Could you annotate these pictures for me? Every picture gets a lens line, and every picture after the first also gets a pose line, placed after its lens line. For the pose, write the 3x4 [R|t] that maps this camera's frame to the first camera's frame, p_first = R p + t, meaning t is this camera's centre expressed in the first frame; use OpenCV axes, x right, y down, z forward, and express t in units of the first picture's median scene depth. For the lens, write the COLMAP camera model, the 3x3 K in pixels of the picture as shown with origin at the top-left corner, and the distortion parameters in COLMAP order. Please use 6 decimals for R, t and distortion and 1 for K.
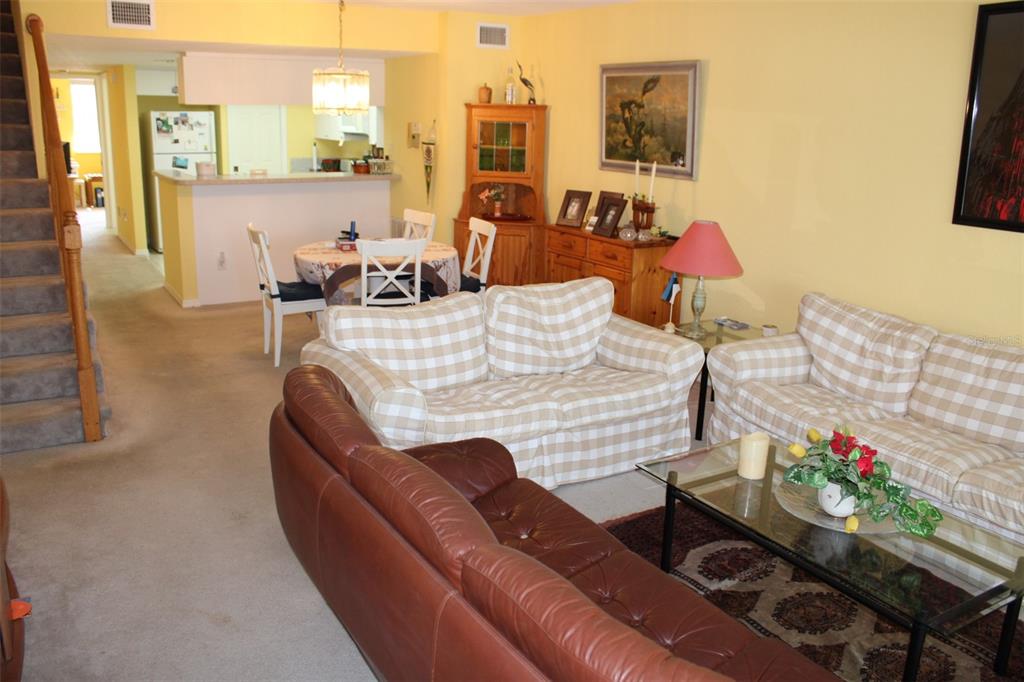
lens RADIAL K [[864.9, 0, 519.2], [0, 864.9, 338.4], [0, 0, 1]] dist [-0.150398, 0.133581]
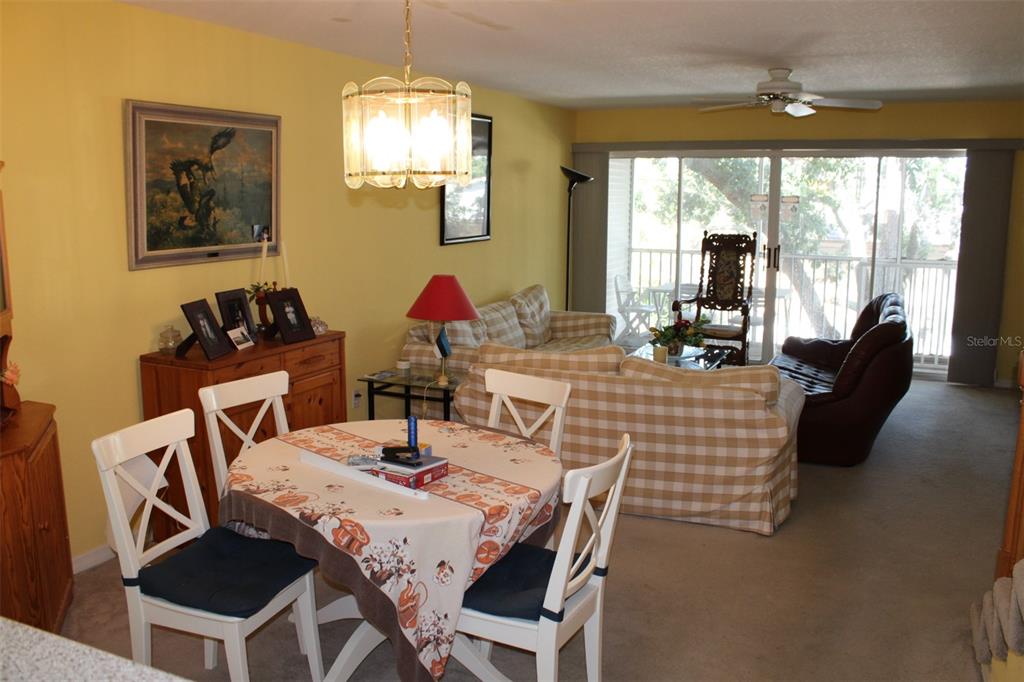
lens RADIAL K [[864.9, 0, 481.1], [0, 864.9, 331.2], [0, 0, 1]] dist [-0.150398, 0.133581]
pose [[-0.538798, -0.160862, 0.826934, -0.584505], [0.195100, 0.931087, 0.308242, -0.314765], [-0.819532, 0.327415, -0.470284, 1.173507]]
